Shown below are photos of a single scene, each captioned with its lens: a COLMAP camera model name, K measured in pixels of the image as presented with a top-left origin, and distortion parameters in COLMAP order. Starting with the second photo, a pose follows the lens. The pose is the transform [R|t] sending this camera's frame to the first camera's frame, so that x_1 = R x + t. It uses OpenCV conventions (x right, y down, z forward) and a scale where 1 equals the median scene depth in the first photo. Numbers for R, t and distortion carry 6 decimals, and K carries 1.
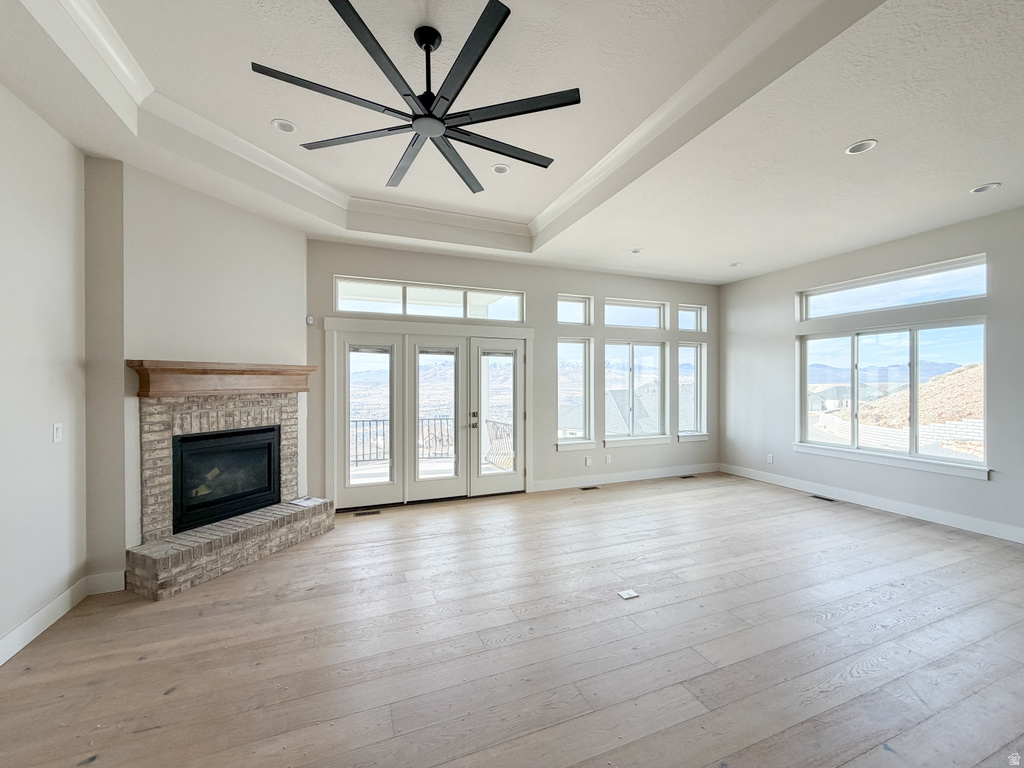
lens RADIAL K [[407.8, 0, 510.4], [0, 407.8, 384.0], [0, 0, 1]] dist [0.000826, -0.000033]
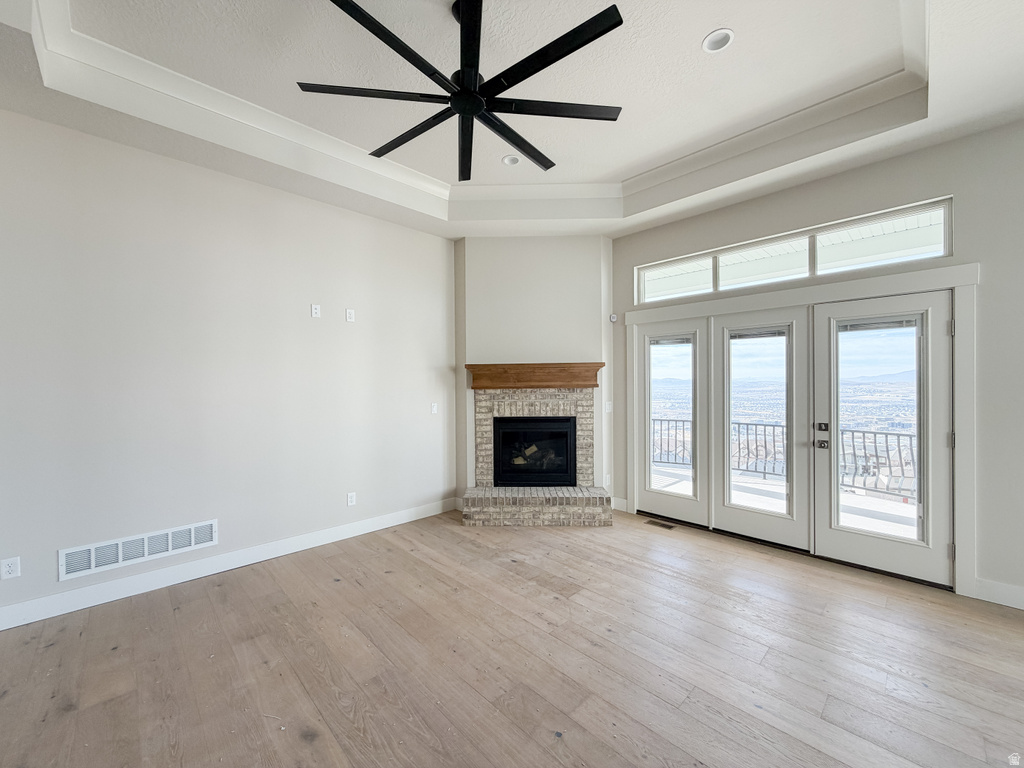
lens RADIAL K [[407.8, 0, 510.4], [0, 407.8, 384.0], [0, 0, 1]] dist [0.000826, -0.000033]
pose [[0.379872, 0.000301, -0.925039, 0.432956], [0.002946, 0.999994, 0.001535, 0.009197], [0.925034, -0.003308, 0.379869, 0.443689]]
